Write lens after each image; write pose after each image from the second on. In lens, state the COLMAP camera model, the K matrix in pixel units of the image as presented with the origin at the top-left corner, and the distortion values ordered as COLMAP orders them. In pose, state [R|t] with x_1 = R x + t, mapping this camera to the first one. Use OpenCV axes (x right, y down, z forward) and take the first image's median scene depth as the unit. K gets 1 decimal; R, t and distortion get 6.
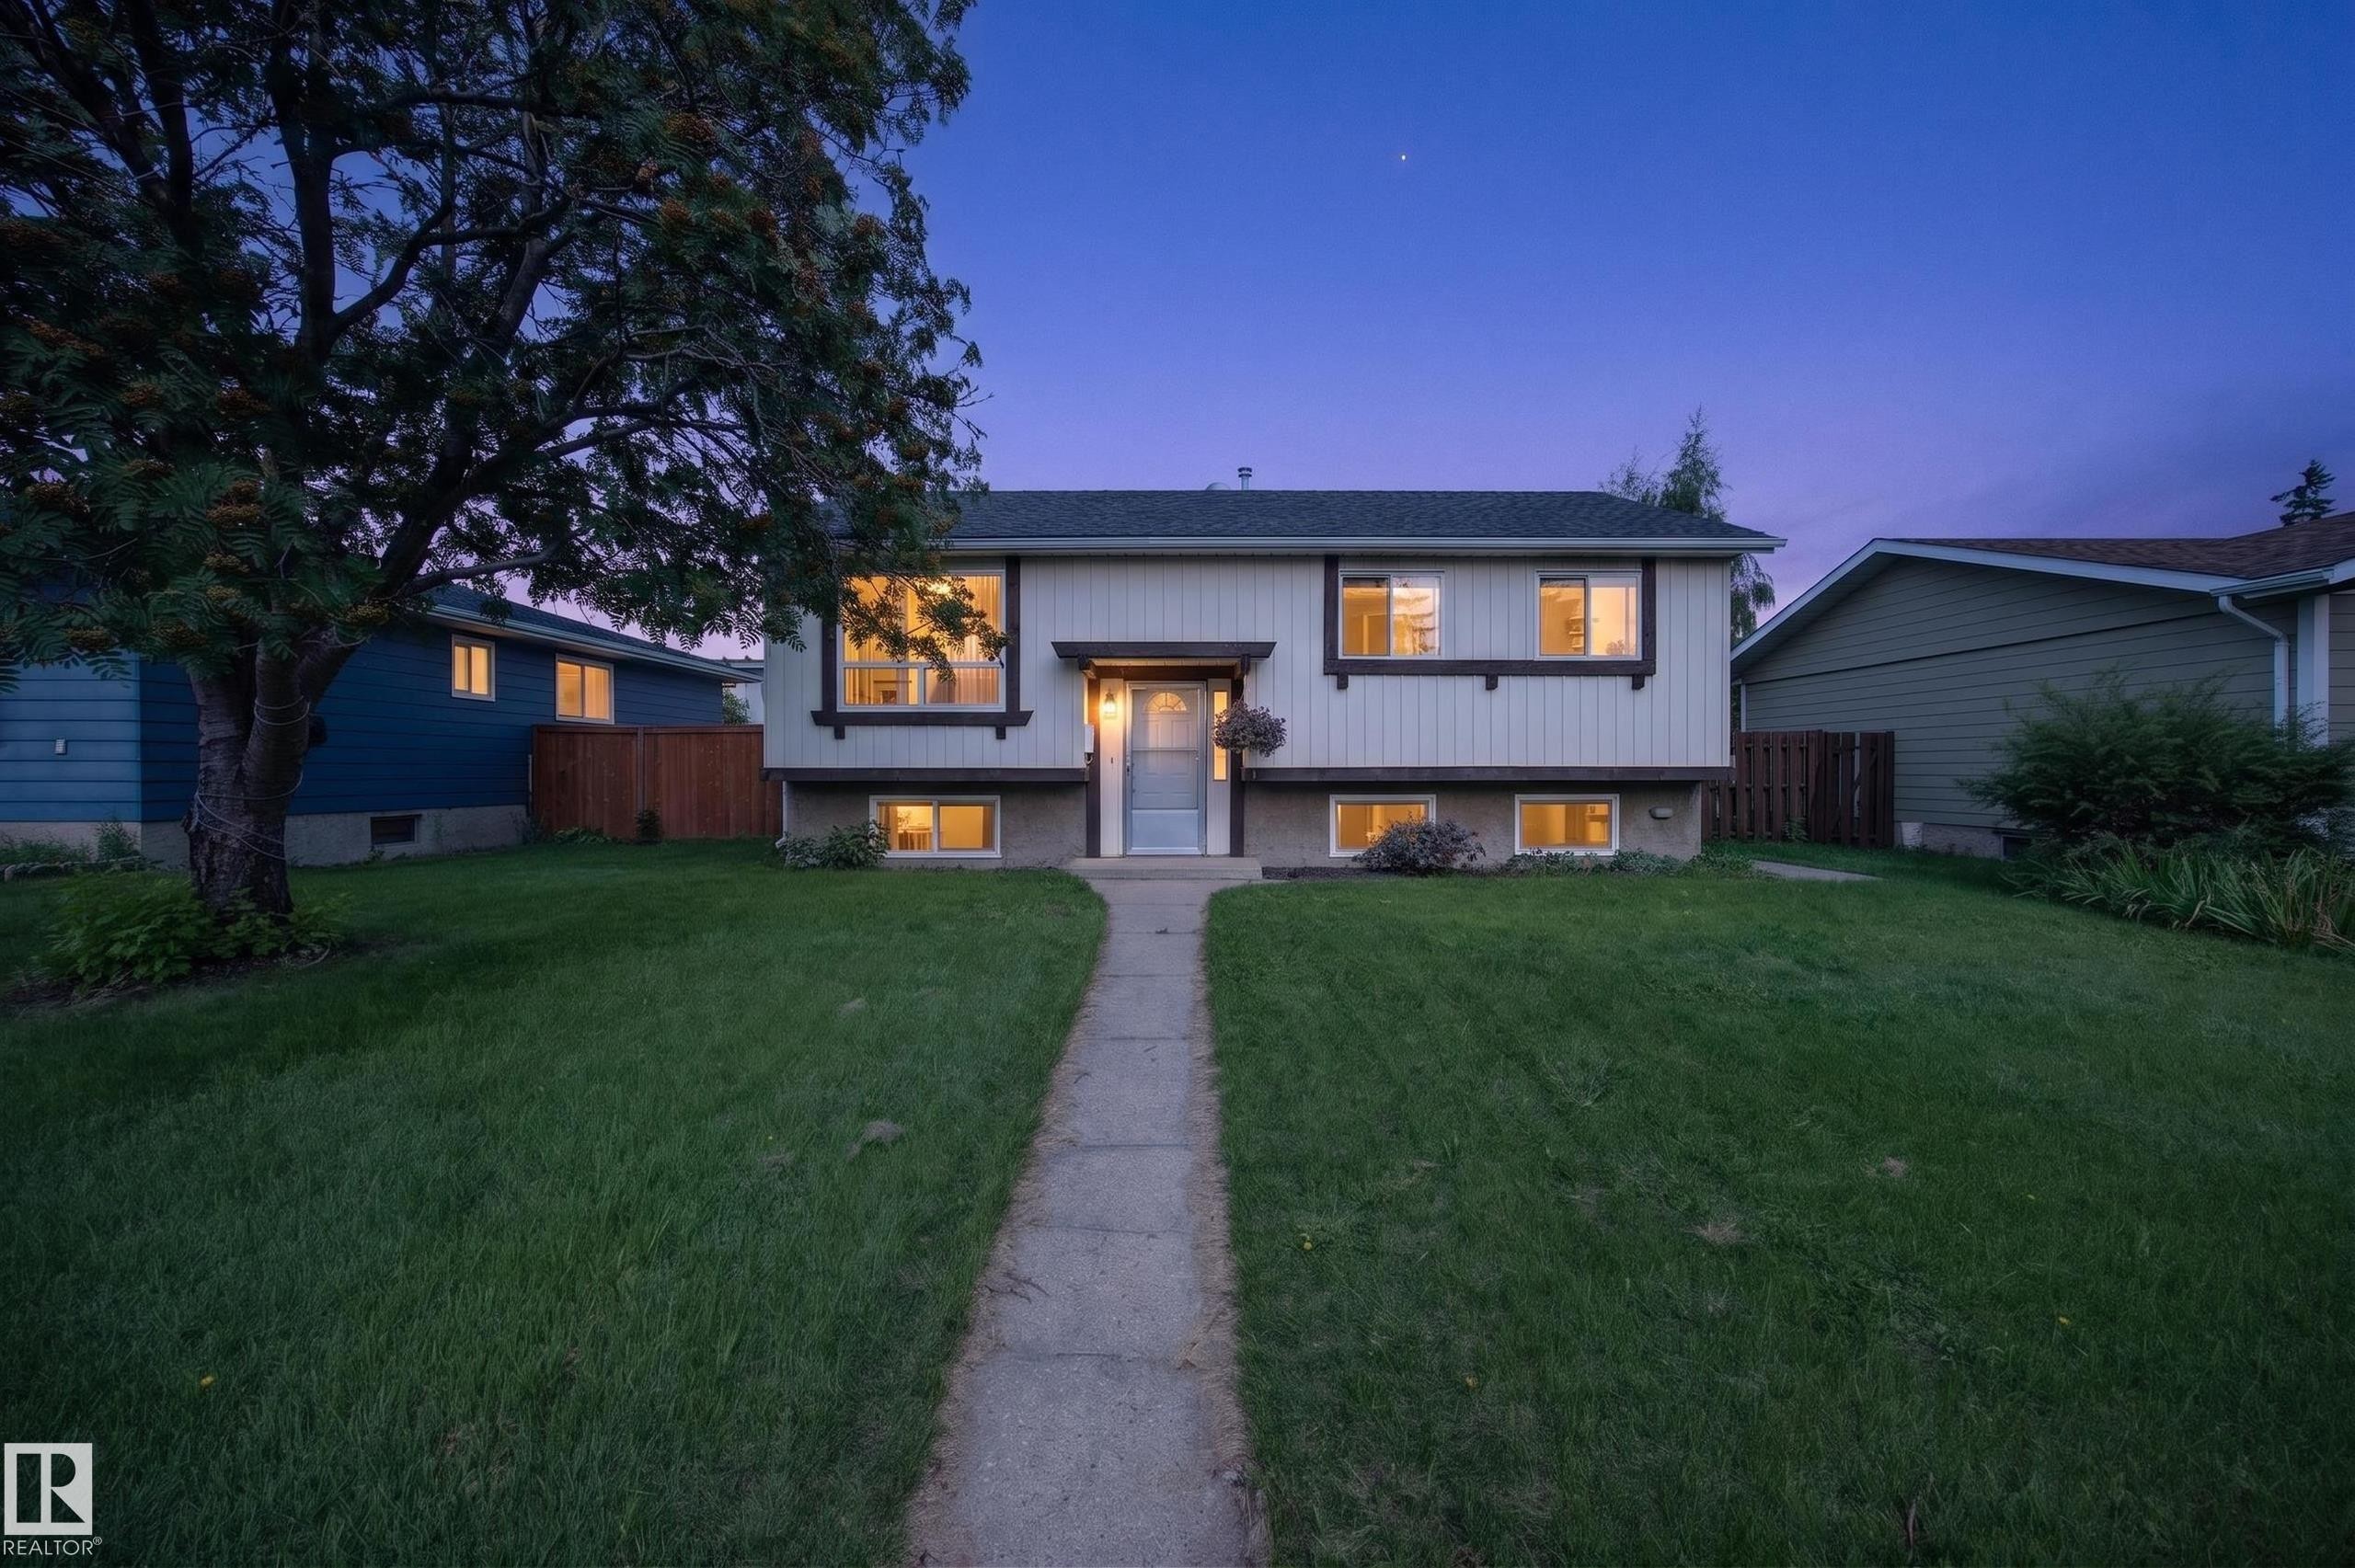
lens RADIAL K [[913.7, 0, 1184.0], [0, 913.7, 773.6], [0, 0, 1]] dist [-0.012765, 0.002992]
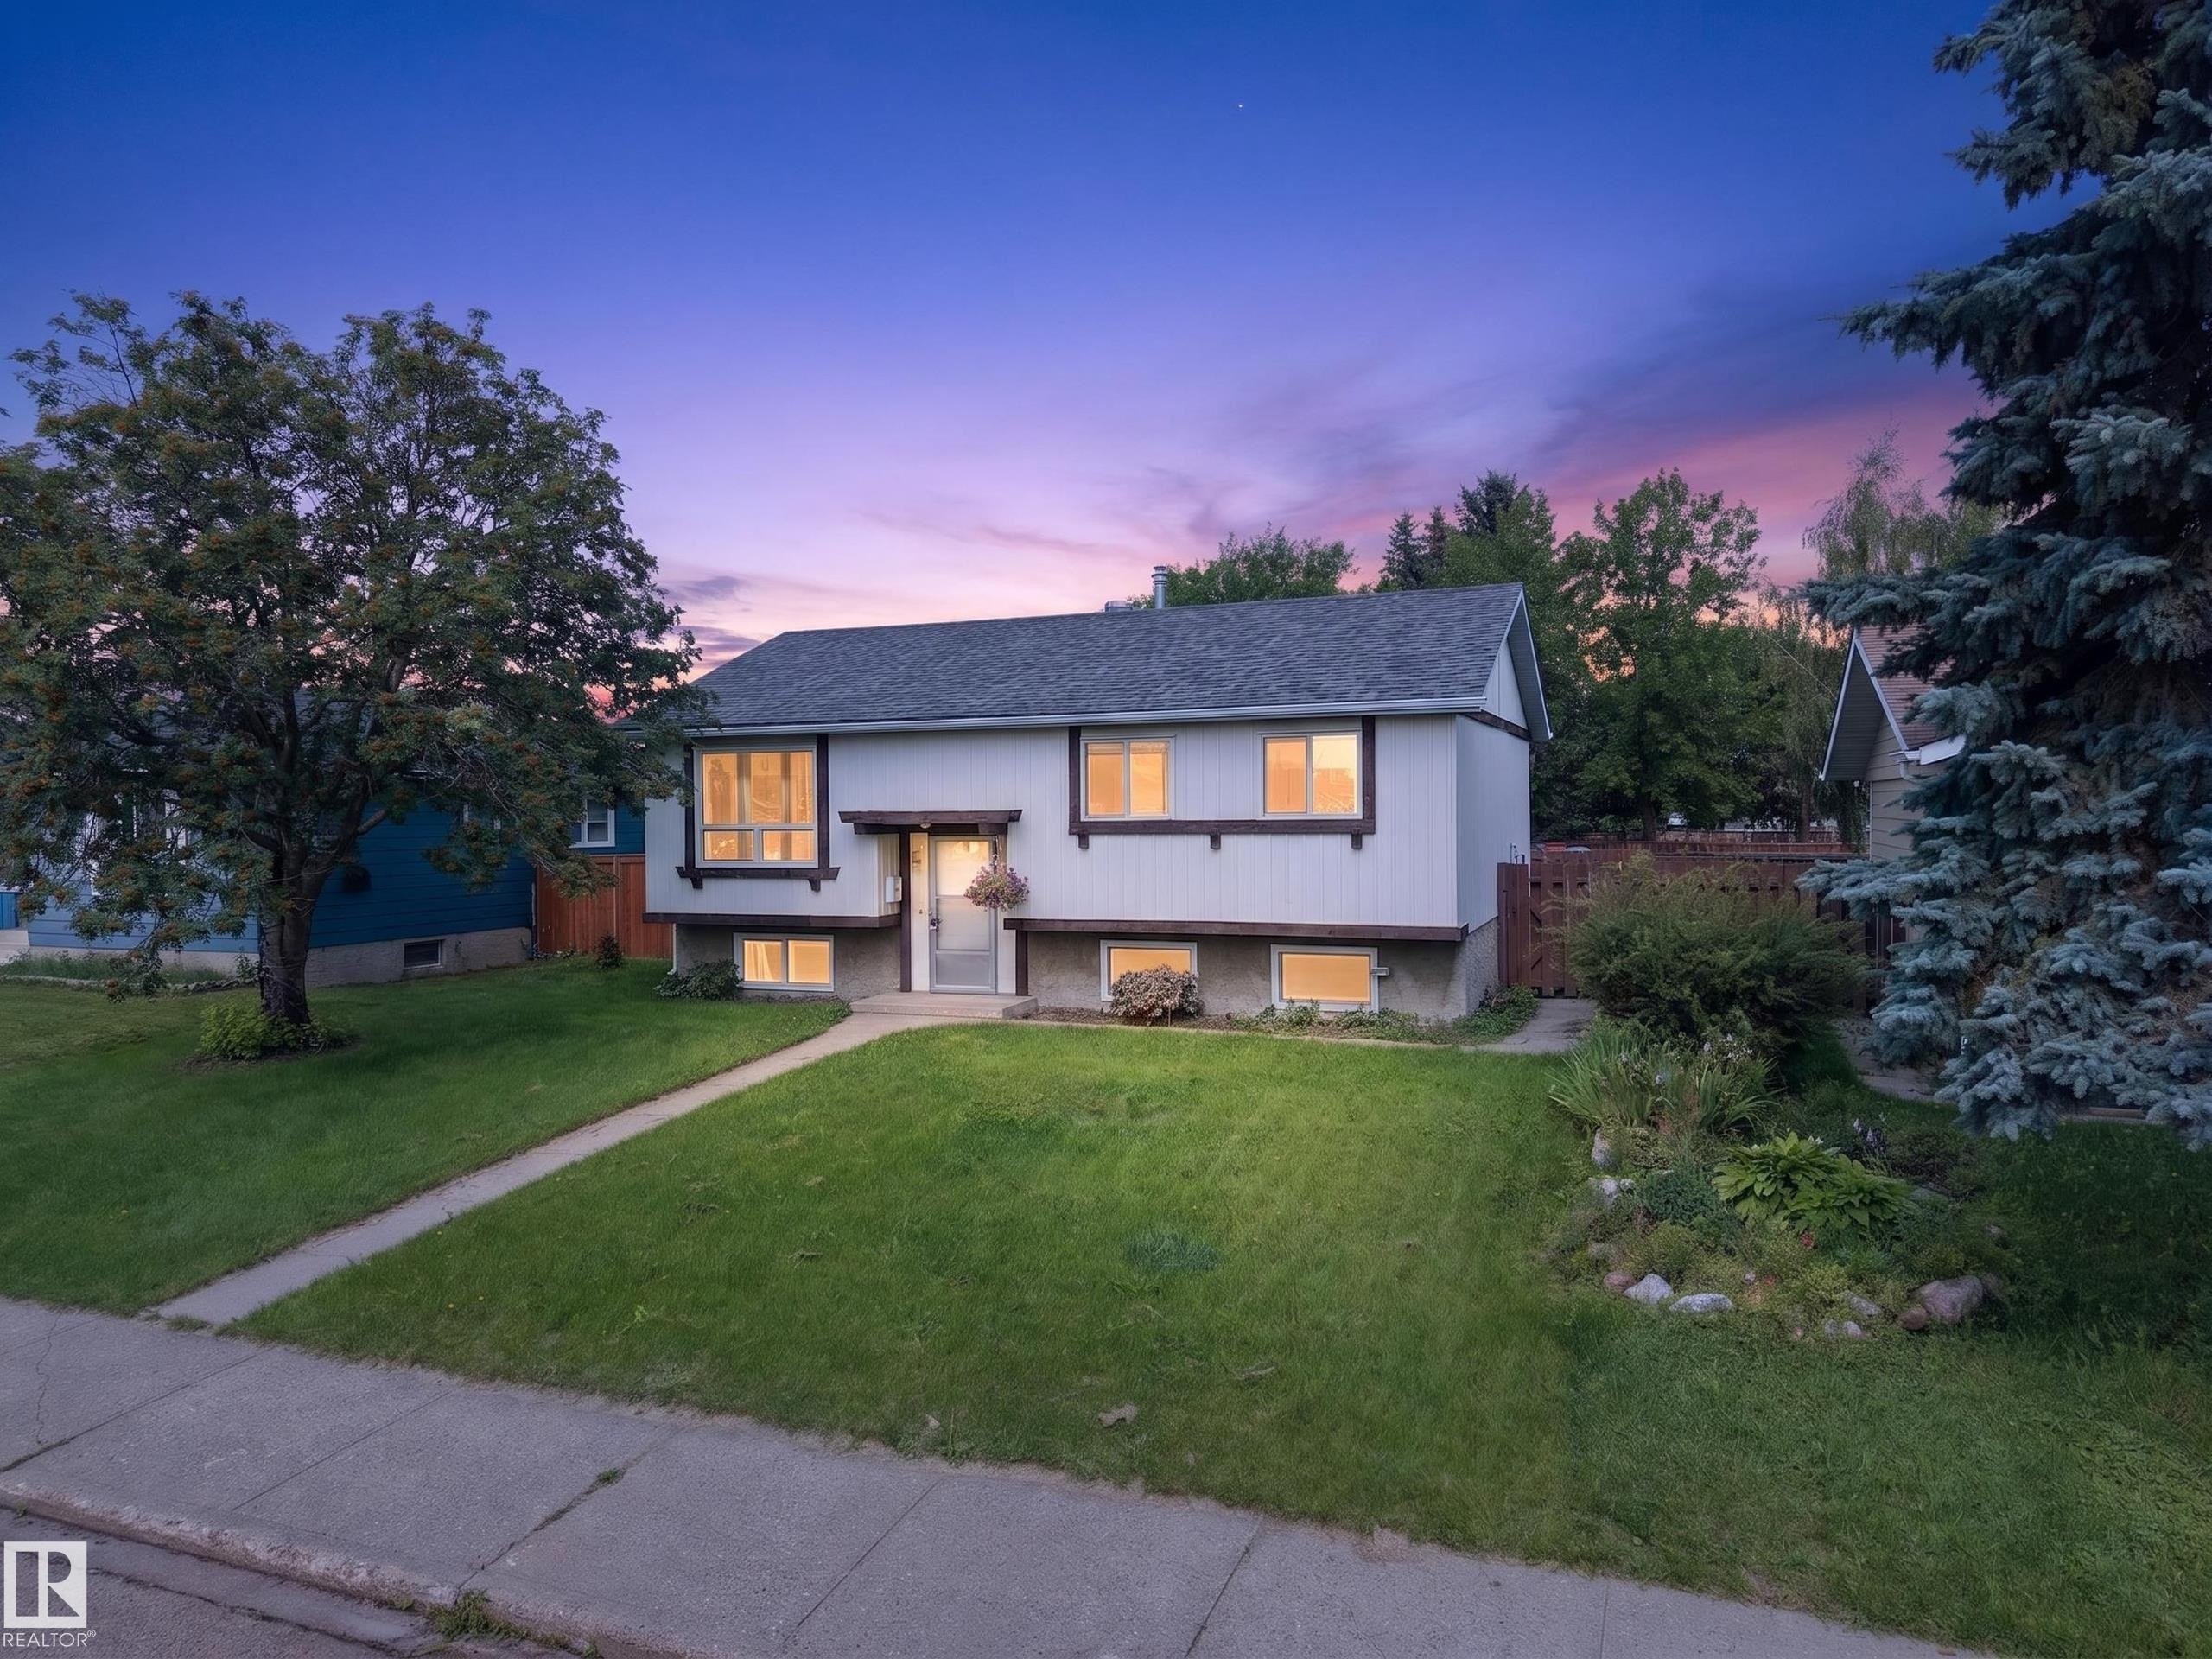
lens RADIAL K [[1446.4, 0, 1118.5], [0, 1446.4, 834.8], [0, 0, 1]] dist [0.014385, -0.008705]
pose [[0.929979, -0.000040, -0.367611, 0.847426], [0.005887, 0.999873, 0.014784, -0.134358], [0.367564, -0.015913, 0.929862, -0.592299]]
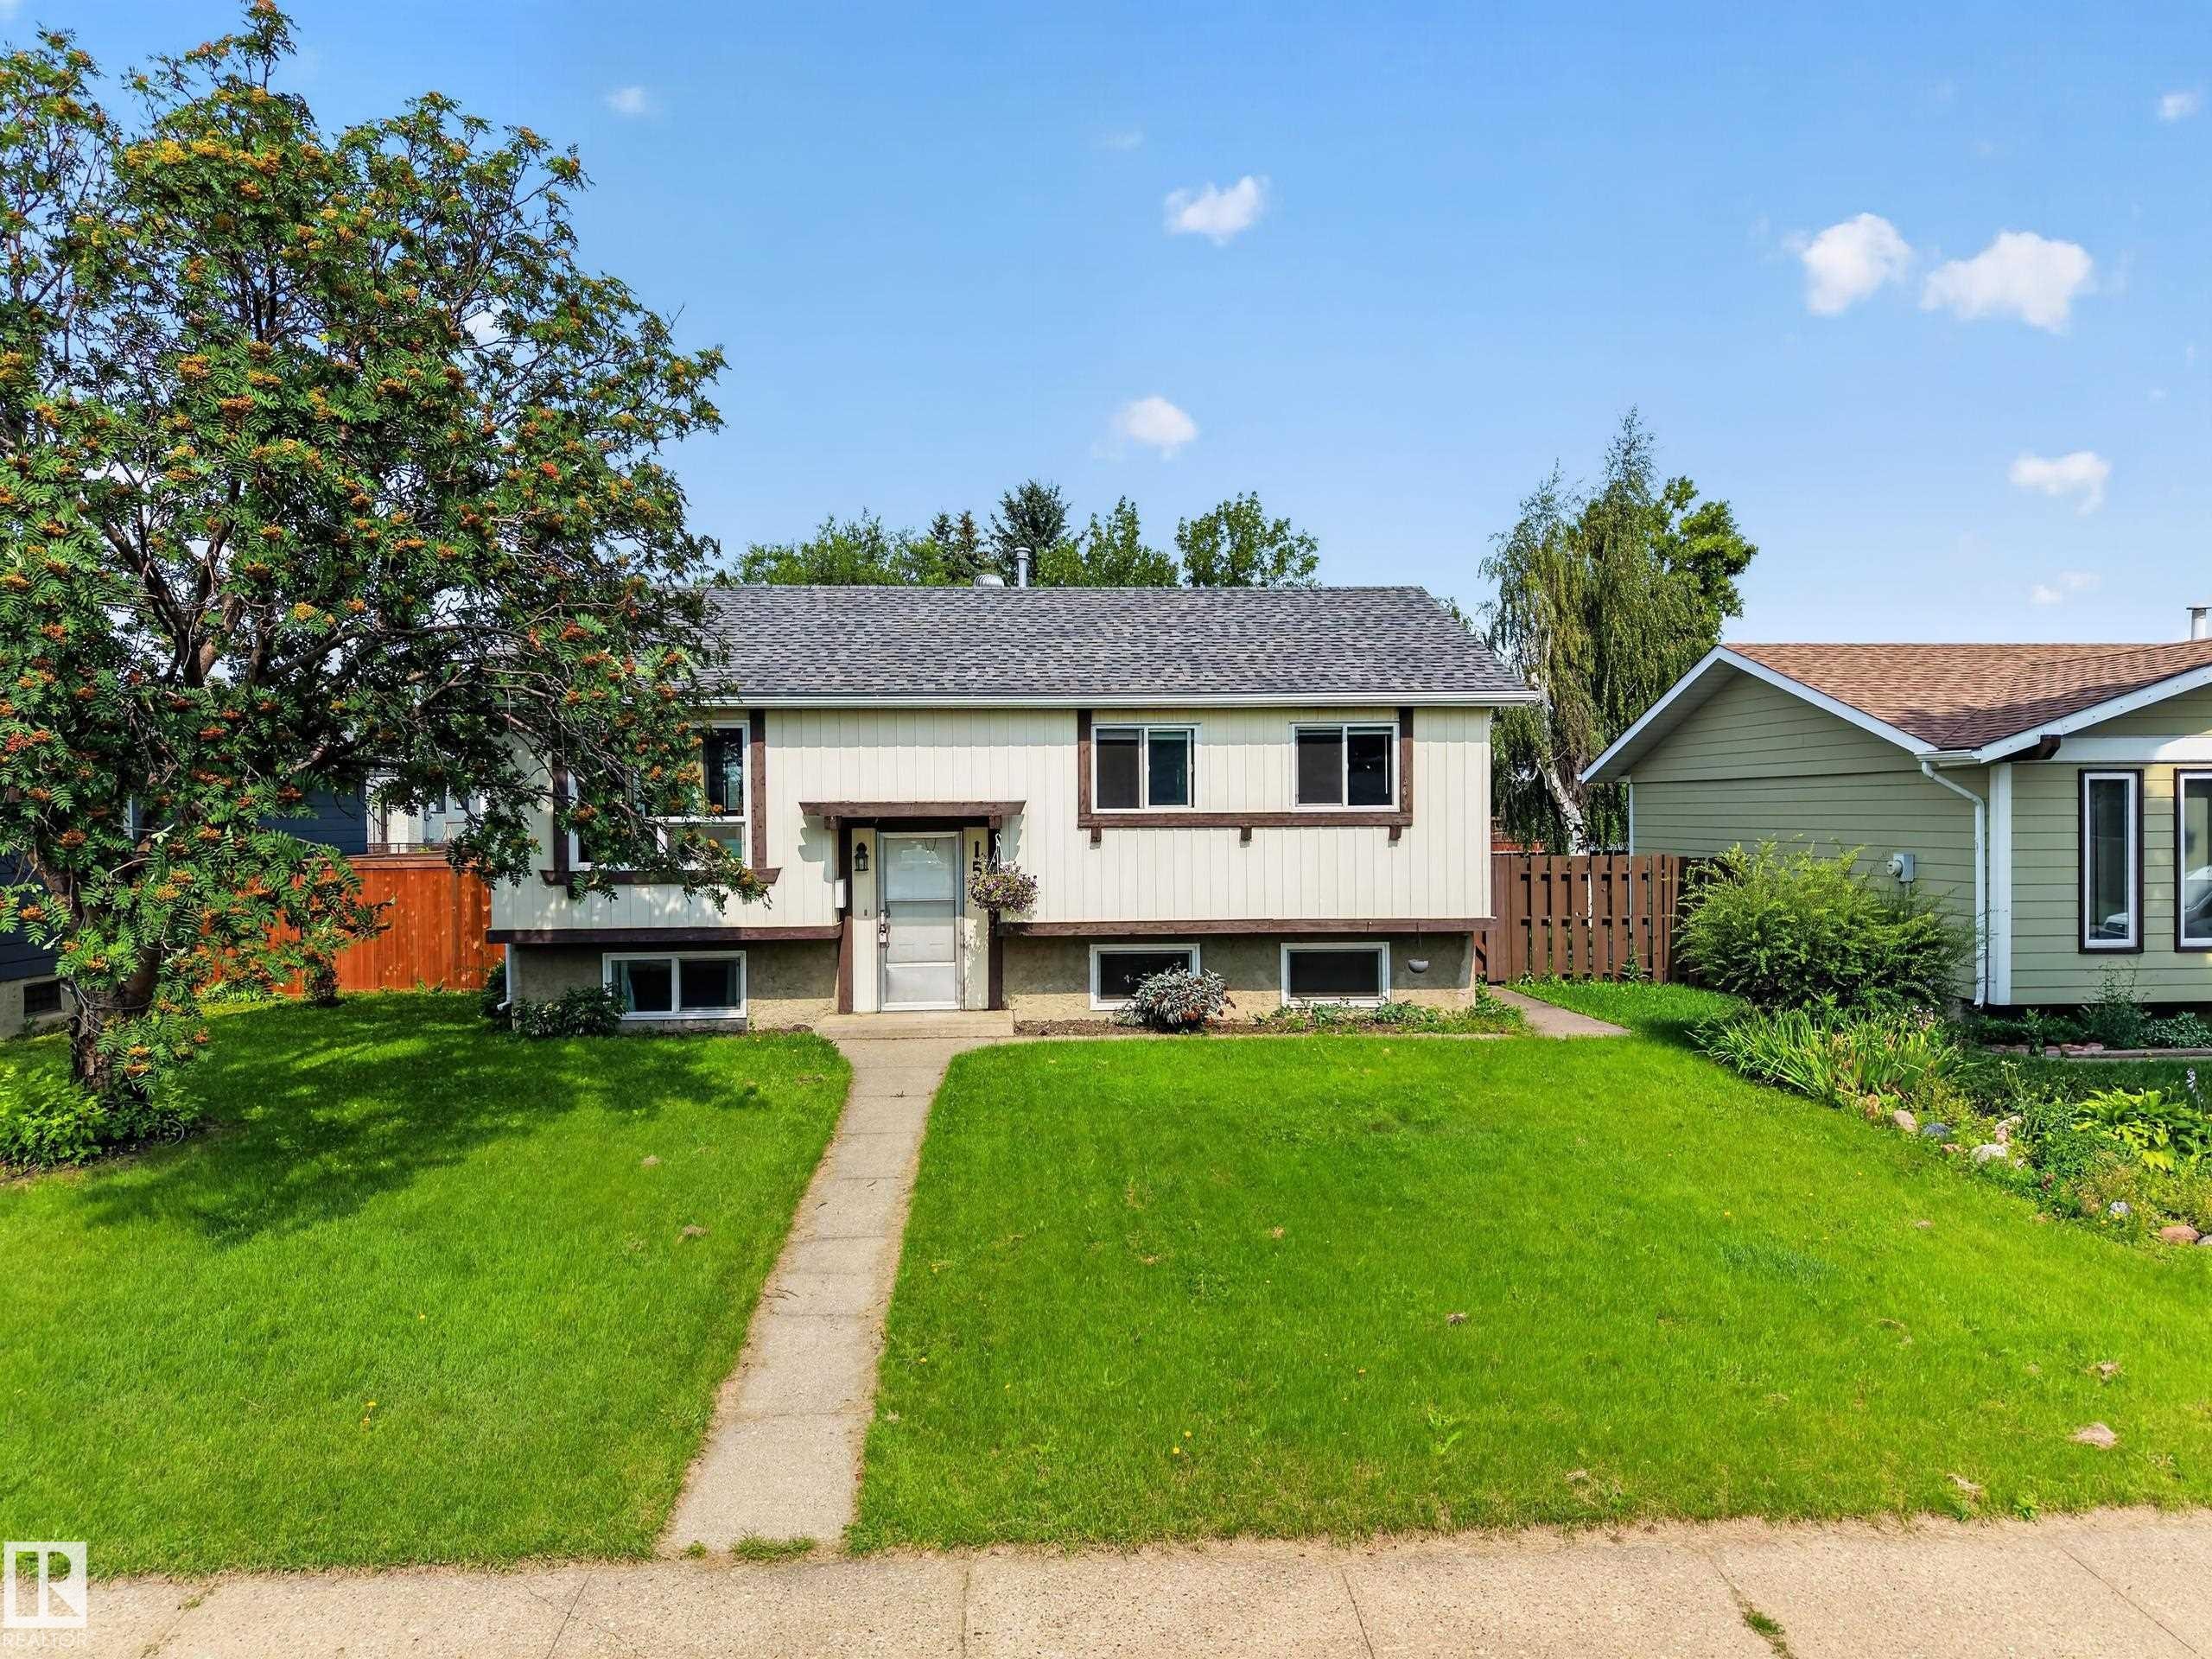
lens RADIAL K [[1446.4, 0, 1092.0], [0, 1446.4, 831.9], [0, 0, 1]] dist [0.014385, -0.008705]
pose [[0.998723, -0.003193, 0.050421, 0.088945], [0.002635, 0.999934, 0.011142, -0.123132], [-0.050453, -0.010995, 0.998666, -0.571426]]
